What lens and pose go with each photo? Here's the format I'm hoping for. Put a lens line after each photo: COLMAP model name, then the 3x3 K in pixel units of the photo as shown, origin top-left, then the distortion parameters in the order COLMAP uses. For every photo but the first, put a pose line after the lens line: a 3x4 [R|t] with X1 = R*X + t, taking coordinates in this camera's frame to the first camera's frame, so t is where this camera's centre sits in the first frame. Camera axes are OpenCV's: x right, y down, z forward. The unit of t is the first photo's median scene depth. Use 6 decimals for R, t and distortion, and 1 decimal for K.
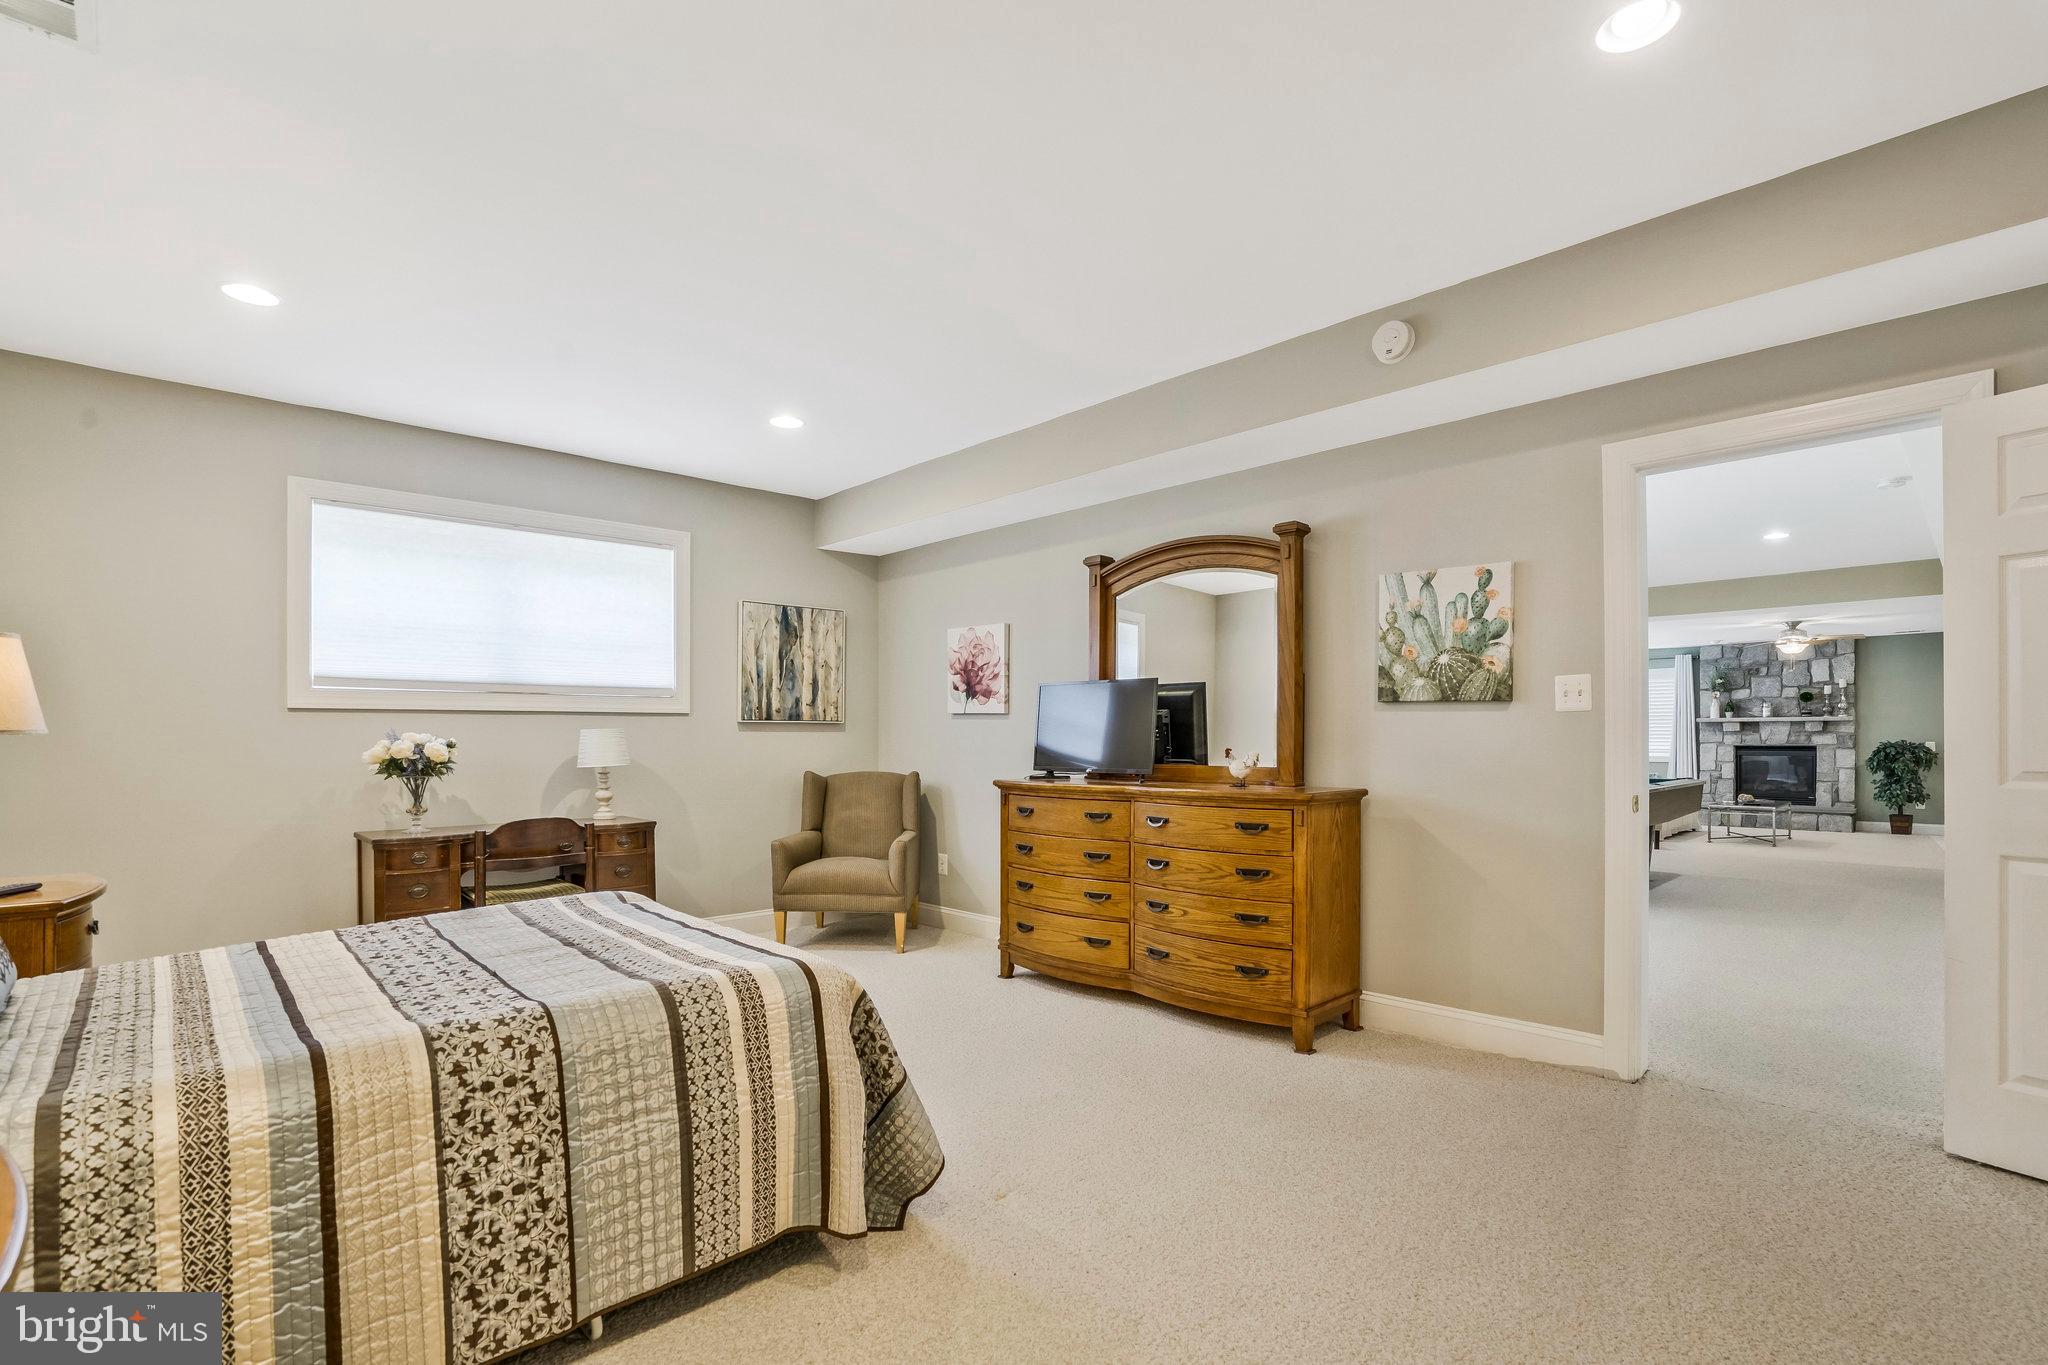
lens RADIAL K [[967.7, 0, 996.0], [0, 967.7, 742.2], [0, 0, 1]] dist [-0.051141, 0.017559]
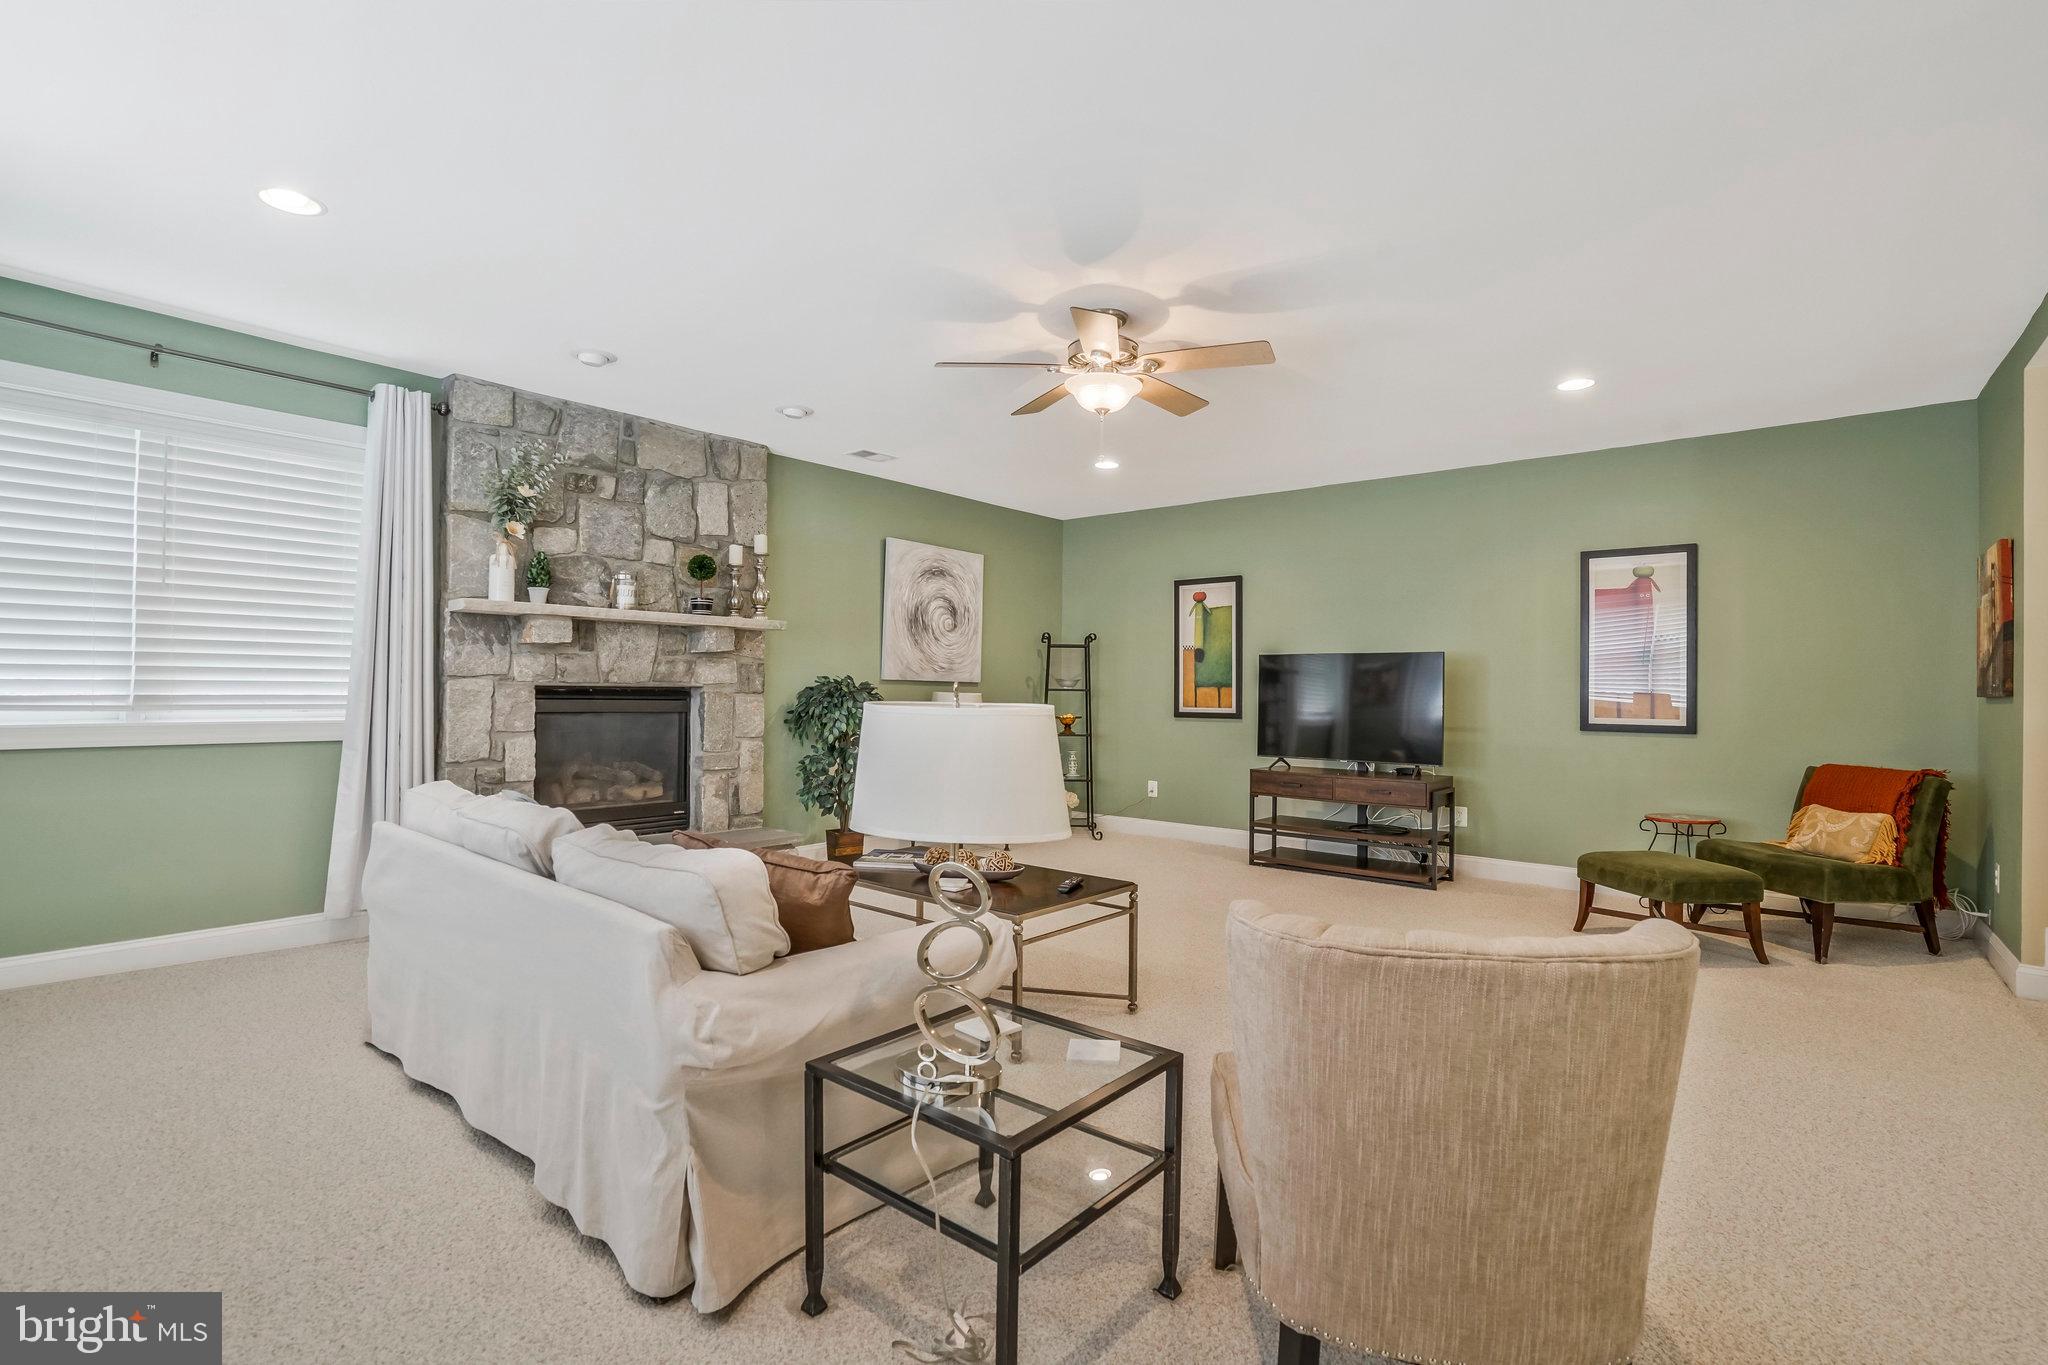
lens RADIAL K [[967.7, 0, 1054.4], [0, 967.7, 660.4], [0, 0, 1]] dist [-0.051141, 0.017559]
pose [[-0.153700, 0.028424, 0.987709, 0.428340], [-0.007772, 0.999520, -0.029973, 0.003685], [-0.988087, -0.012284, -0.153405, 0.912932]]
